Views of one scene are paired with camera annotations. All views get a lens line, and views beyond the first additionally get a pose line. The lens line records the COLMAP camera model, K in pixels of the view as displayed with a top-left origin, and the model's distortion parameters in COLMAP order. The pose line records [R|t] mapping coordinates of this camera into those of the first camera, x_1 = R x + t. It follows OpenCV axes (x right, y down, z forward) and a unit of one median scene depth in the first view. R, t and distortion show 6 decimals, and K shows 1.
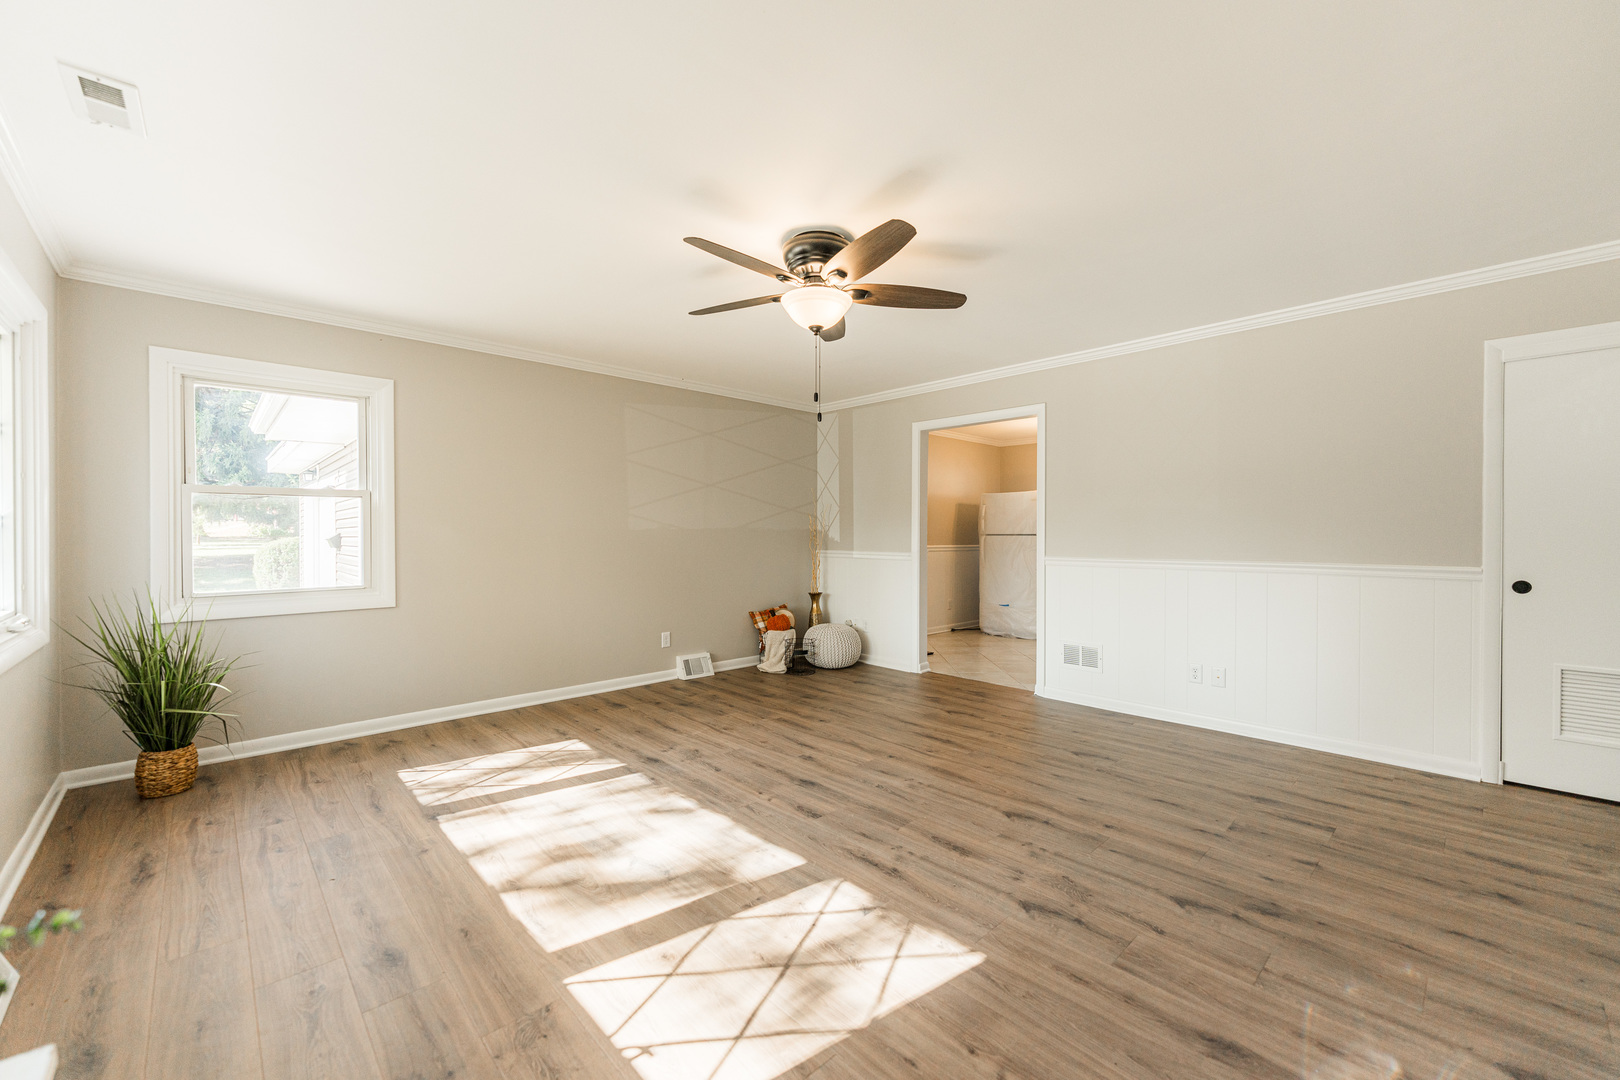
lens RADIAL K [[640.0, 0, 800.8], [0, 640.0, 538.9], [0, 0, 1]] dist [-0.000169, 0.000184]
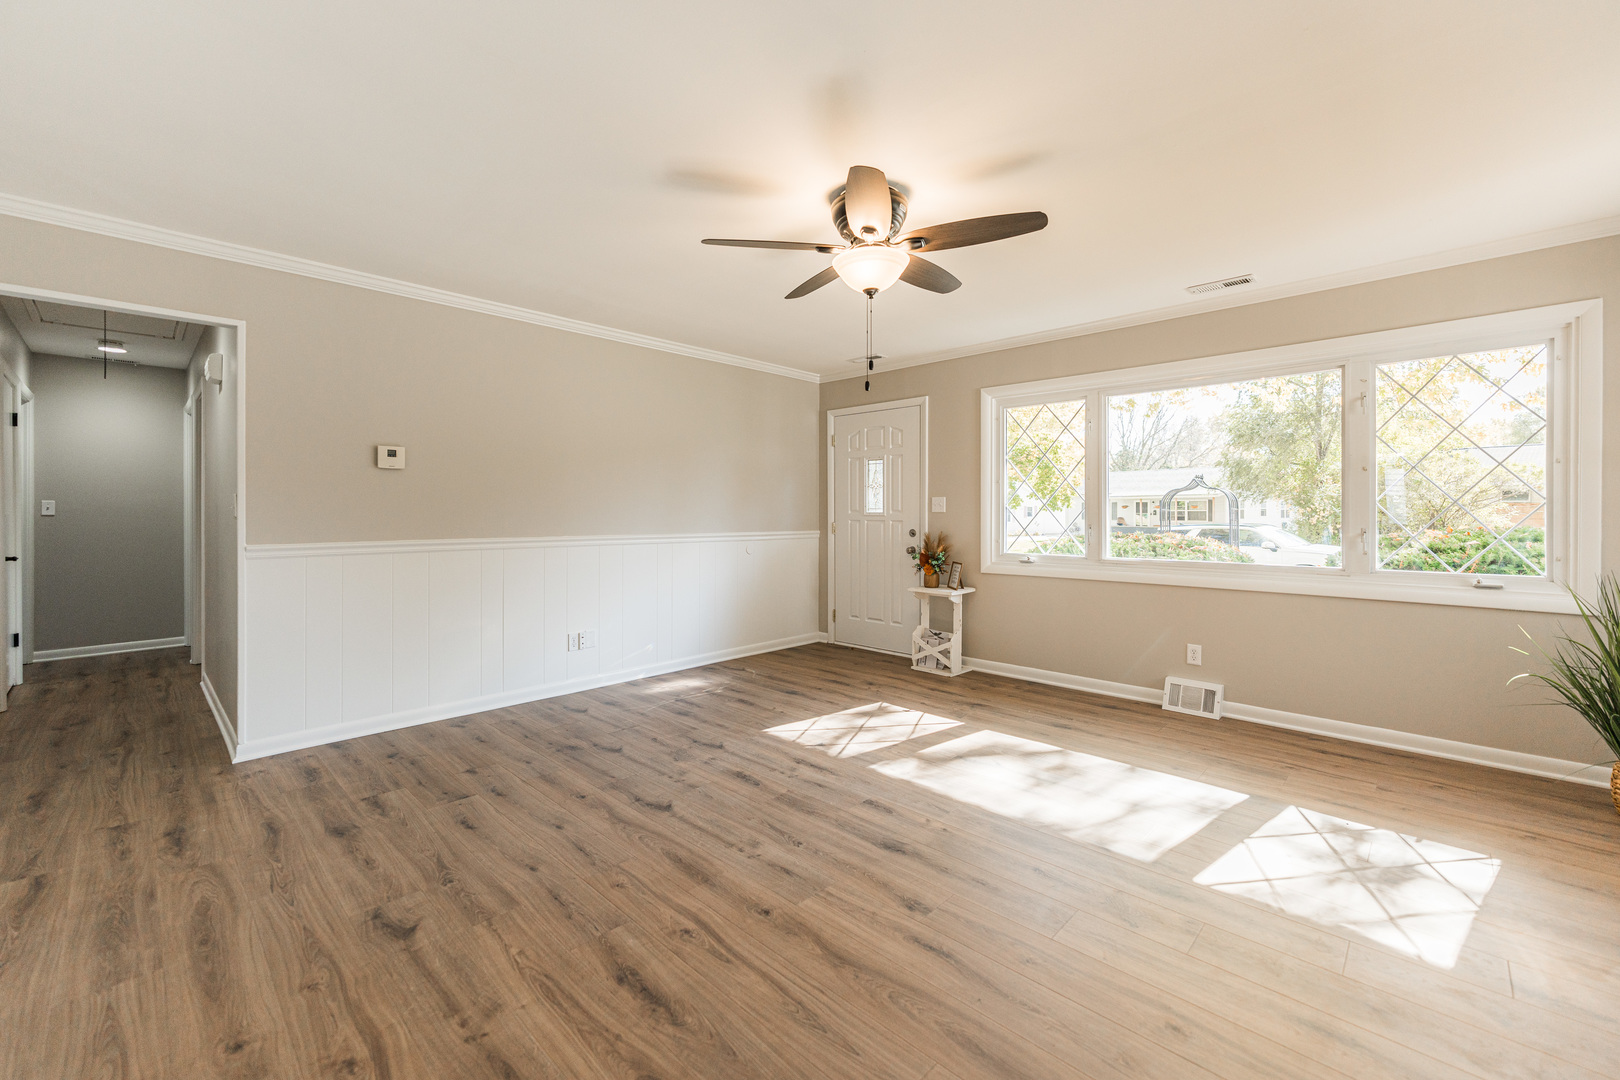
lens RADIAL K [[659.6, 0, 807.4], [0, 659.6, 509.9], [0, 0, 1]] dist [0.001628, -0.000021]
pose [[-0.998173, -0.000470, -0.060413, 0.172297], [-0.000645, 0.999996, 0.002869, -0.013224], [0.060411, 0.002903, -0.998169, 1.934898]]
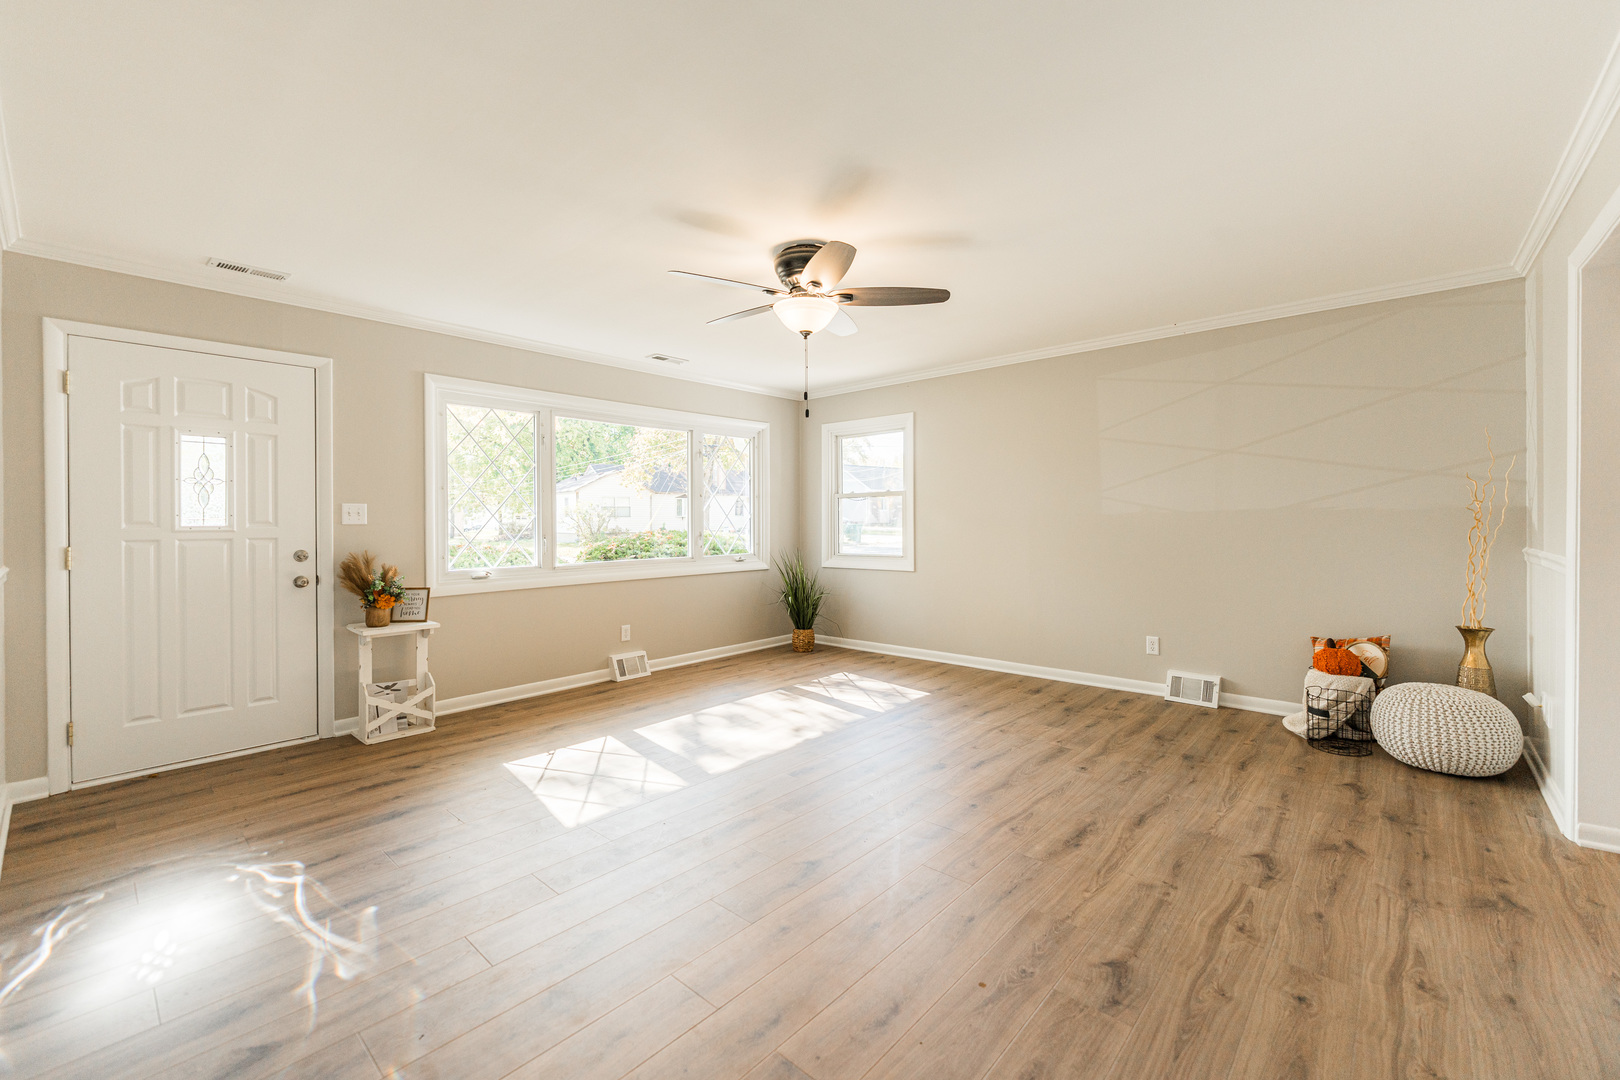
lens RADIAL K [[661.7, 0, 810.0], [0, 661.7, 525.1], [0, 0, 1]] dist [0.002652, 0.000063]
pose [[0.093267, 0.006253, -0.995622, 1.137544], [0.000019, 0.999980, 0.006282, -0.008453], [0.995641, -0.000604, 0.093265, 0.893345]]
